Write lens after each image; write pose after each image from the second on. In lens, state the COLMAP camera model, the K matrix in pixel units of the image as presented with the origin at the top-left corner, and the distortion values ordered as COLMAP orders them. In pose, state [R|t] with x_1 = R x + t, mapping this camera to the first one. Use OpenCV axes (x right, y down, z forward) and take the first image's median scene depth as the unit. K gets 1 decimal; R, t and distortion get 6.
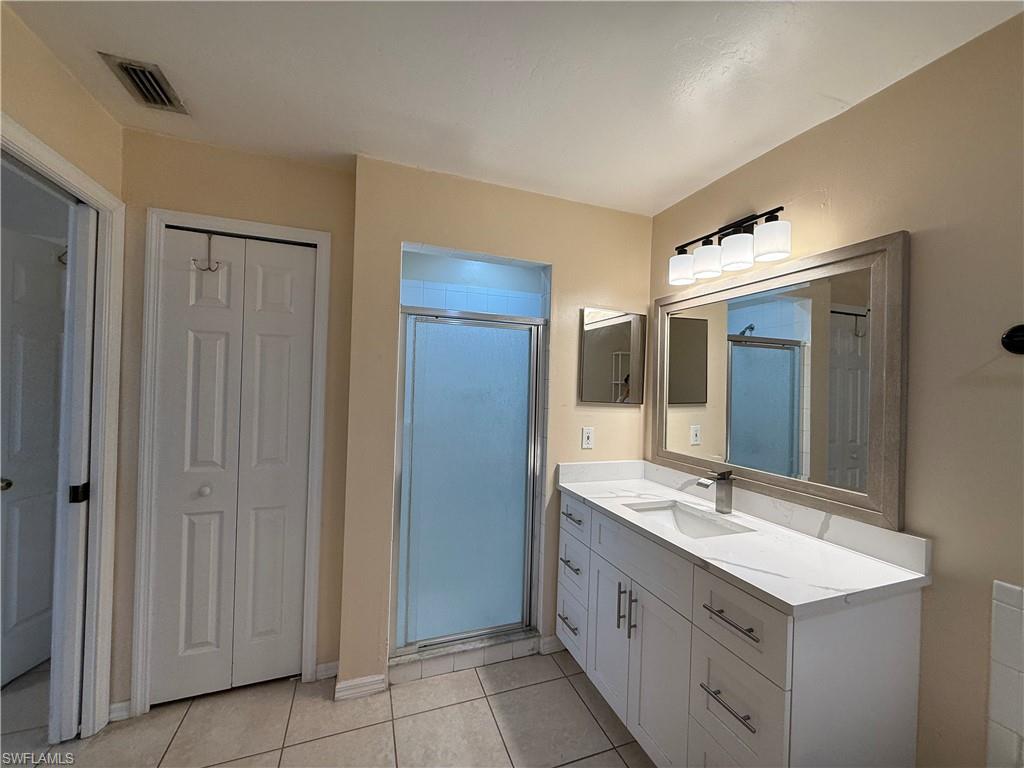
lens RADIAL K [[405.9, 0, 515.3], [0, 405.9, 382.8], [0, 0, 1]] dist [-0.000603, 0.000056]
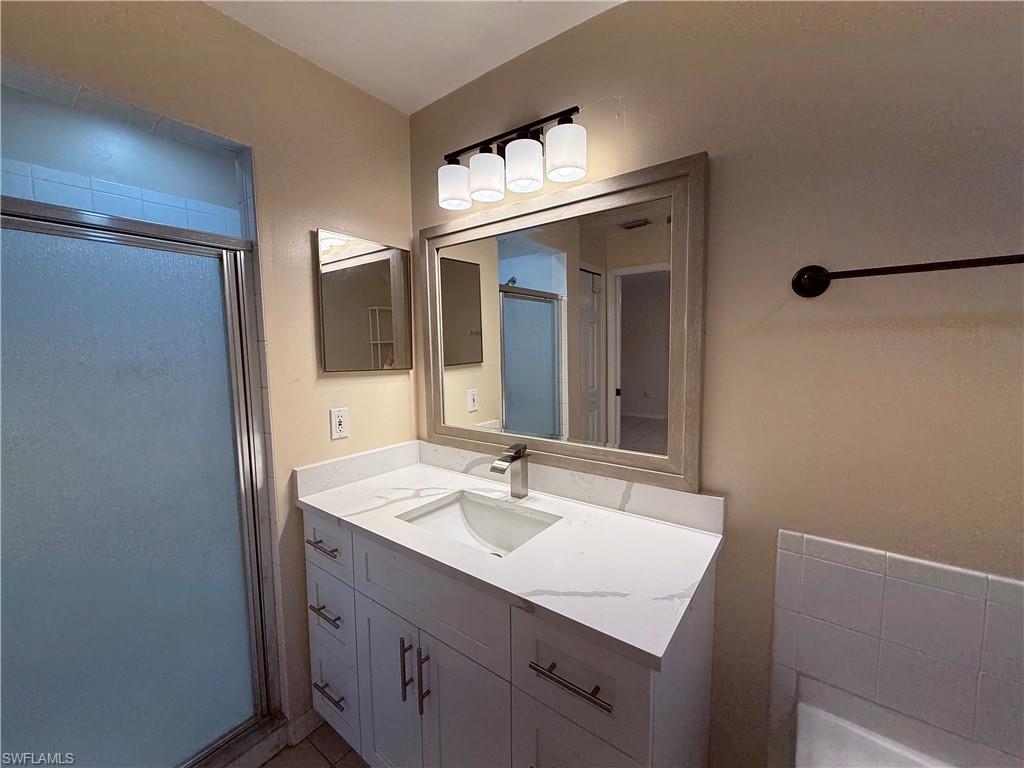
lens RADIAL K [[405.9, 0, 510.5], [0, 405.9, 385.5], [0, 0, 1]] dist [-0.000603, 0.000056]
pose [[0.844561, -0.089796, 0.527876, 0.073518], [0.033335, 0.992743, 0.115541, 0.000549], [-0.534420, -0.079985, 0.841426, 0.297415]]
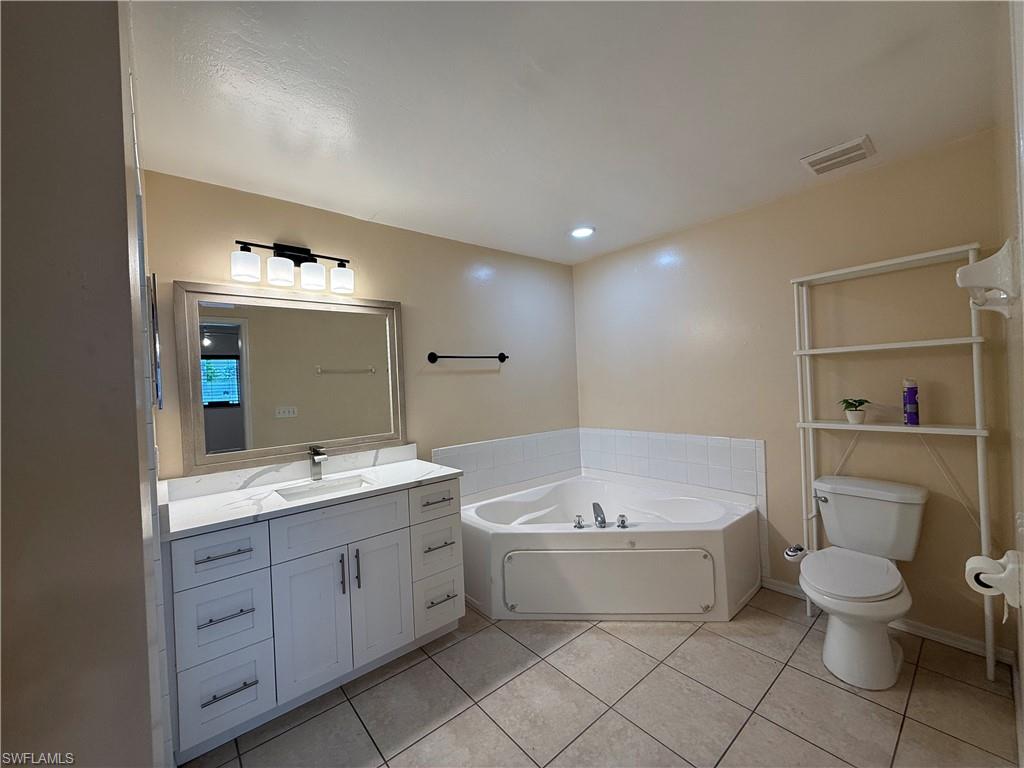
lens RADIAL K [[405.9, 0, 512.8], [0, 405.9, 380.7], [0, 0, 1]] dist [-0.000603, 0.000056]
pose [[-0.332429, -0.020246, 0.942911, -0.784642], [0.022646, 0.999310, 0.029441, -0.012318], [-0.942856, 0.031140, -0.331741, 0.741693]]
